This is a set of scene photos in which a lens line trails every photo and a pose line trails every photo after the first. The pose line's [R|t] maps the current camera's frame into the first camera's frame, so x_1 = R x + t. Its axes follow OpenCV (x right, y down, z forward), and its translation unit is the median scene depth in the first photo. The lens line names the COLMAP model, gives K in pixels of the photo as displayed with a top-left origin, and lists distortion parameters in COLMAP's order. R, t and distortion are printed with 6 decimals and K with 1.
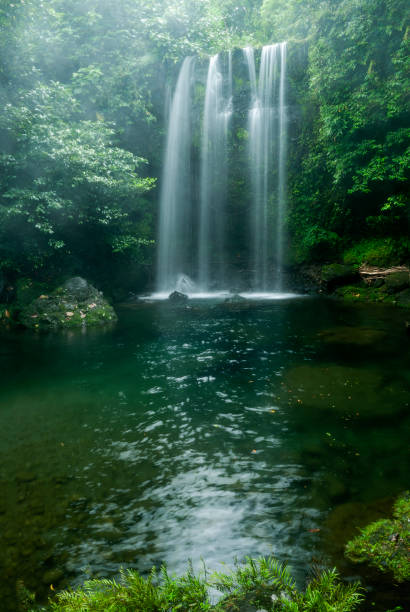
lens RADIAL K [[490.0, 0, 205.0], [0, 490.0, 306.0], [0, 0, 1]] dist [-0.089579, 0.002513]
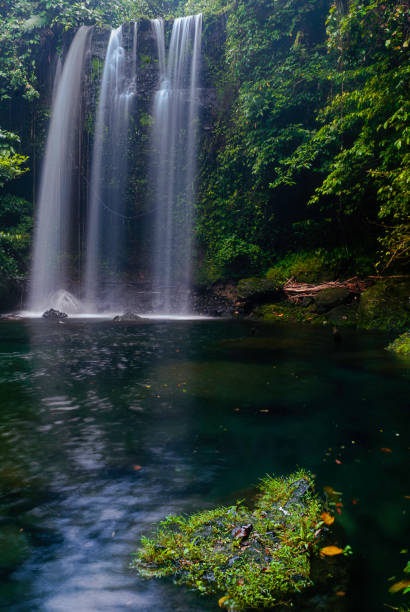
lens RADIAL K [[575.7, 0, 205.0], [0, 575.7, 306.0], [0, 0, 1]] dist [-0.089184, 0.007298]
pose [[0.989804, 0.033486, 0.138446, 0.055777], [-0.017668, 0.993330, -0.113942, 0.066363], [-0.141338, 0.110334, 0.983794, 0.082871]]
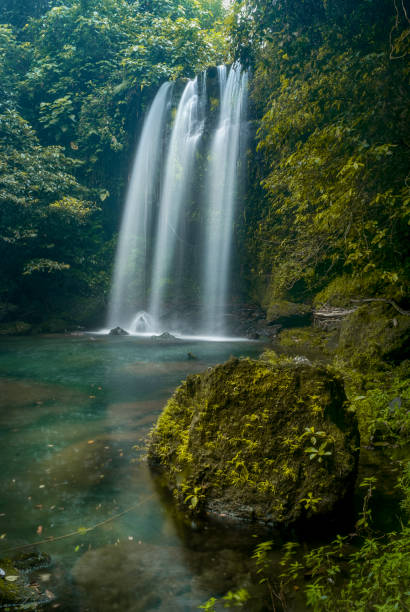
lens RADIAL K [[490.0, 0, 205.0], [0, 490.0, 306.0], [0, 0, 1]] dist [-0.089579, 0.002513]
pose [[0.952299, 0.048235, -0.301329, 0.370224], [-0.090230, 0.987785, -0.127038, 0.032201], [0.291521, 0.148167, 0.945020, 0.204757]]
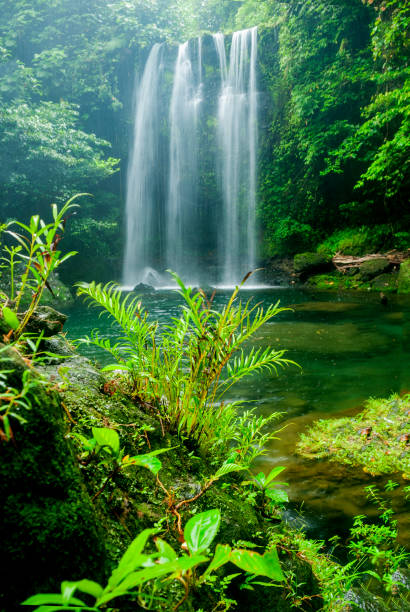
lens RADIAL K [[489.2, 0, 206.7], [0, 489.2, 318.3], [0, 0, 1]] dist [-0.086454, 0.006545]
pose [[0.999014, 0.000715, 0.044389, 0.025524], [0.000621, 0.999547, -0.030076, 0.068827], [-0.044391, 0.030074, 0.998561, 0.054813]]
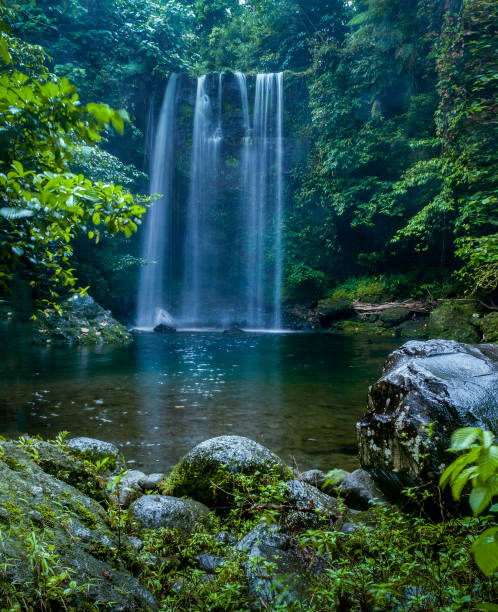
lens RADIAL K [[582.2, 0, 250.7], [0, 582.2, 327.7], [0, 0, 1]] dist [-0.017621, -0.006925]
pose [[0.953998, 0.030785, 0.298229, -0.229771], [0.000252, 0.994632, -0.103476, 0.091067], [-0.299814, 0.098791, 0.948869, -0.064383]]
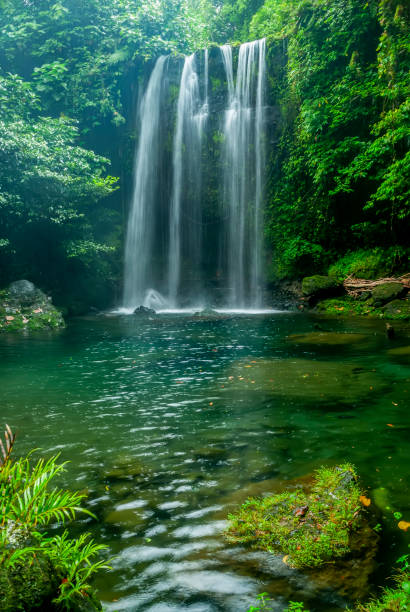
lens RADIAL K [[517.4, 0, 207.3], [0, 517.4, 317.1], [0, 0, 1]] dist [-0.083741, 0.001462]
pose [[0.999860, 0.012176, 0.011500, 0.052098], [-0.011396, 0.997780, -0.065615, 0.053524], [-0.012273, 0.065475, 0.997779, 0.053250]]
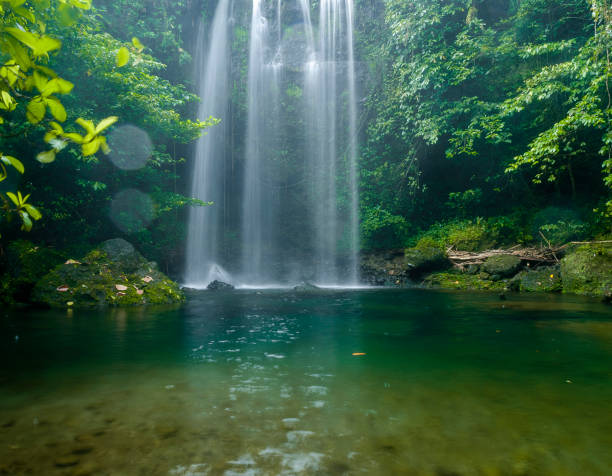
lens RADIAL K [[548.3, 0, 269.3], [0, 548.3, 245.2], [0, 0, 1]] dist [0.002592, 0.005051]
pose [[0.961561, 0.036728, 0.272125, -0.217693], [0.013295, 0.983625, -0.179735, 0.070500], [-0.274270, 0.176444, 0.945327, 0.193275]]
